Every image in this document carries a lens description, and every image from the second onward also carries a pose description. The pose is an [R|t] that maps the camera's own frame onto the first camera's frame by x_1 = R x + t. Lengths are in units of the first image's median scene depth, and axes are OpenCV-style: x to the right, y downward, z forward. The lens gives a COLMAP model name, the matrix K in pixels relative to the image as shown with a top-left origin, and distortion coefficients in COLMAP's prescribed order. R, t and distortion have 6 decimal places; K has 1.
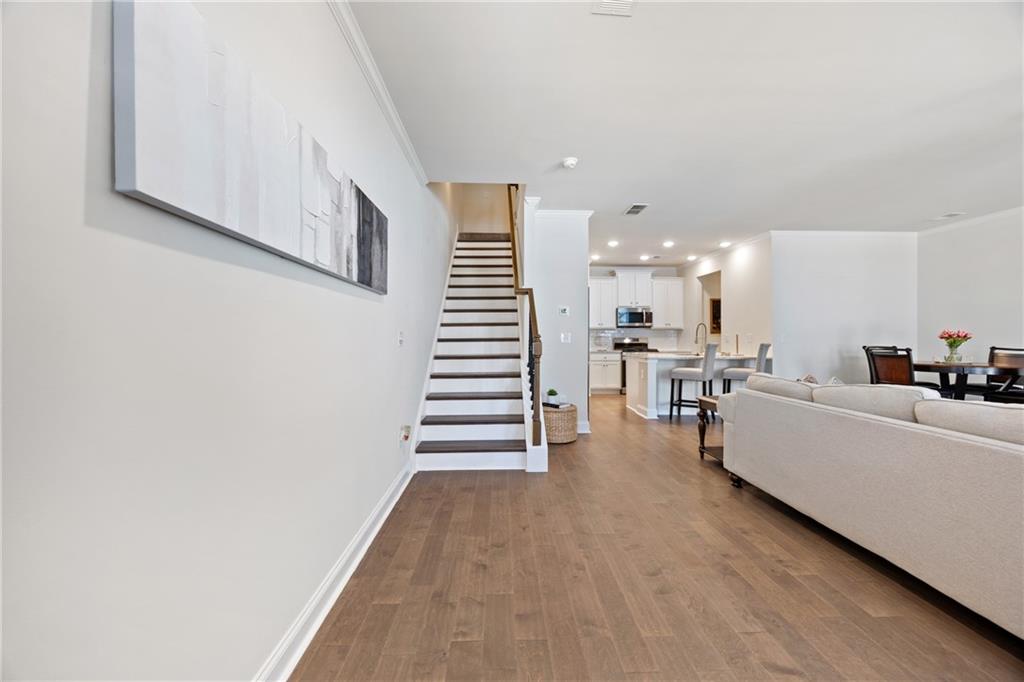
lens RADIAL K [[386.7, 0, 511.8], [0, 386.7, 338.0], [0, 0, 1]] dist [-0.000101, 0.000059]
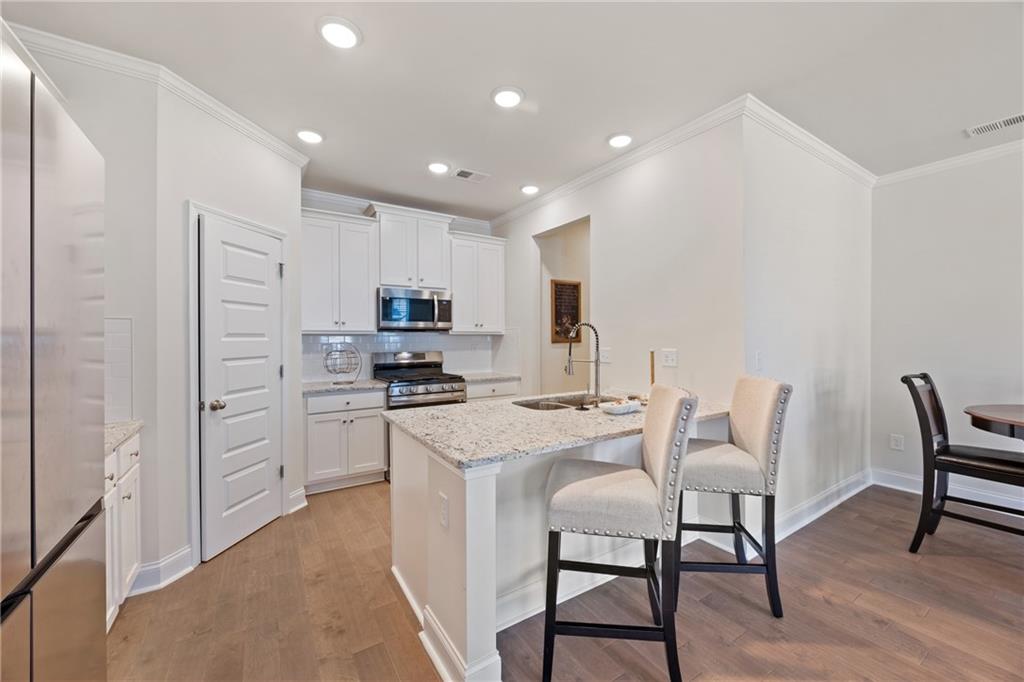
lens RADIAL K [[391.0, 0, 511.4], [0, 391.0, 338.7], [0, 0, 1]] dist [-0.000726, -0.000091]
pose [[0.857135, -0.004388, 0.515073, 0.222578], [0.006462, 0.999977, -0.002234, -0.021061], [-0.515051, 0.005243, 0.857143, 0.690017]]
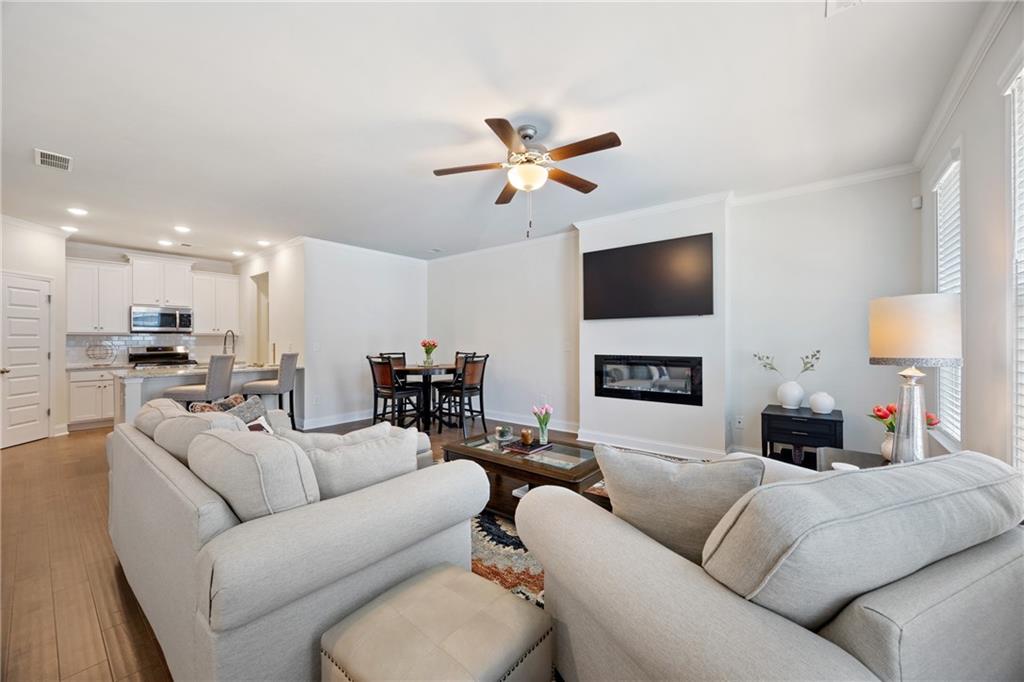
lens RADIAL K [[391.0, 0, 511.4], [0, 391.0, 338.7], [0, 0, 1]] dist [-0.000726, -0.000091]
pose [[0.654658, -0.000132, 0.755925, 0.242617], [0.005689, 0.999973, -0.004752, -0.011551], [-0.755904, 0.007411, 0.654641, -0.031732]]
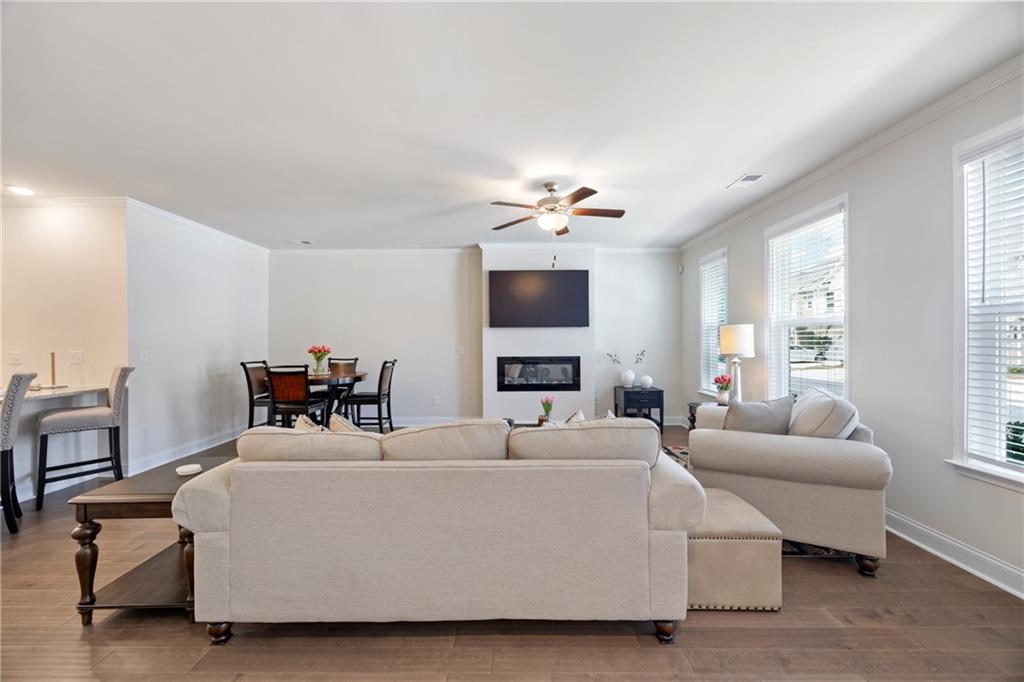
lens RADIAL K [[389.2, 0, 513.8], [0, 389.2, 342.1], [0, 0, 1]] dist [-0.006056, 0.000031]
pose [[0.034849, -0.005080, 0.999380, 0.021609], [0.007582, 0.999960, 0.004819, -0.021103], [-0.999364, 0.007410, 0.034886, 0.271888]]
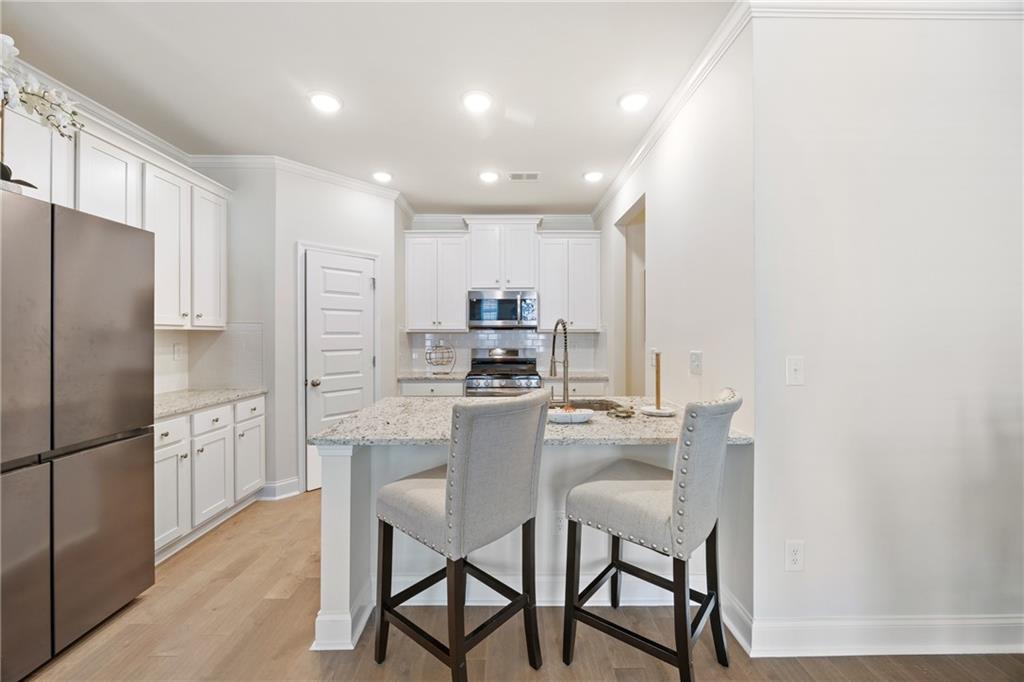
lens RADIAL K [[393.2, 0, 513.6], [0, 393.2, 334.8], [0, 0, 1]] dist [-0.001888, -0.000104]
pose [[0.999733, -0.001600, -0.023073, 0.449198], [0.001457, 0.999979, -0.006240, -0.021587], [0.023082, 0.006205, 0.999714, 0.630153]]
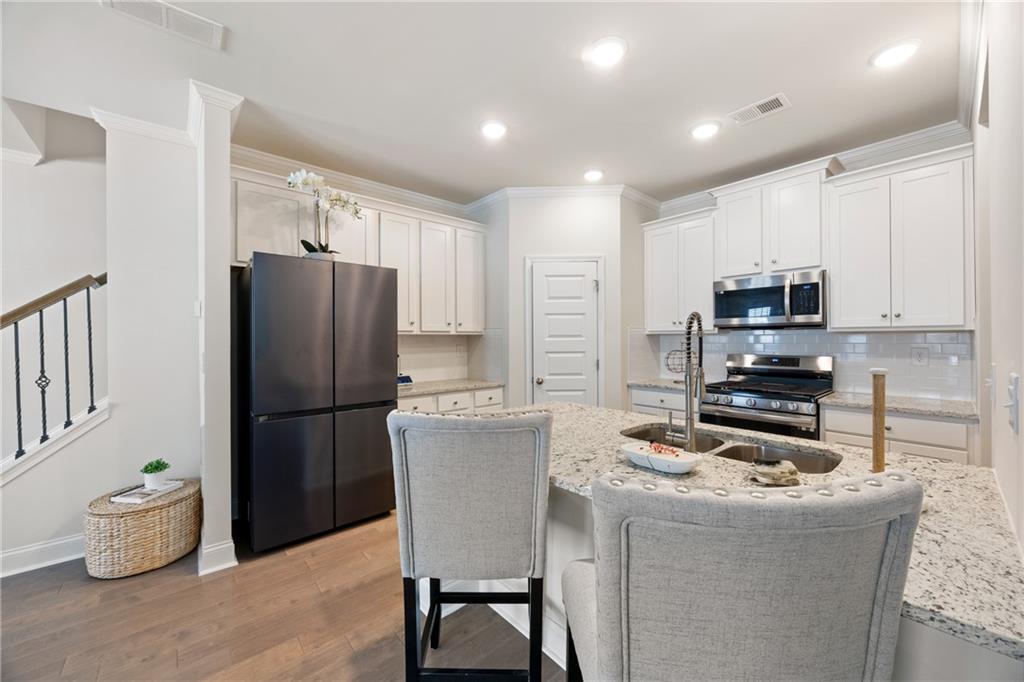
lens RADIAL K [[391.0, 0, 511.4], [0, 391.0, 338.7], [0, 0, 1]] dist [-0.000726, -0.000091]
pose [[0.630918, -0.004095, -0.775839, 0.594238], [0.000501, 0.999988, -0.004871, -0.021107], [0.775850, 0.002685, 0.630912, 0.750128]]
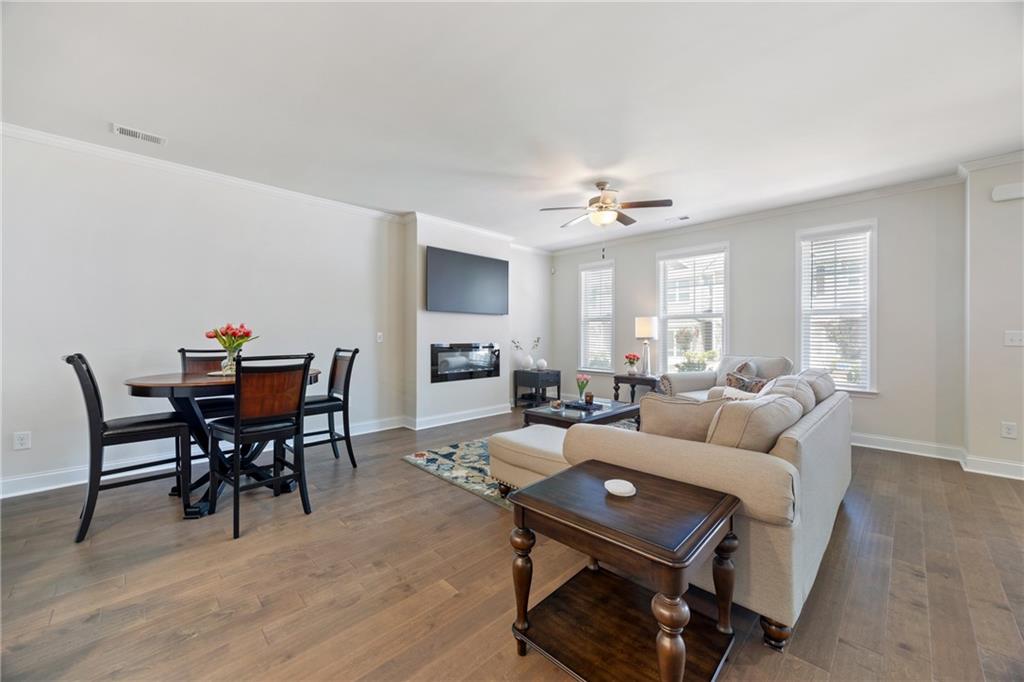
lens RADIAL K [[391.0, 0, 511.4], [0, 391.0, 338.7], [0, 0, 1]] dist [-0.000726, -0.000091]
pose [[-0.680957, -0.007196, 0.732288, 0.219764], [-0.000789, 0.999958, 0.009093, -0.001870], [-0.732323, 0.005614, -0.680934, 0.768007]]
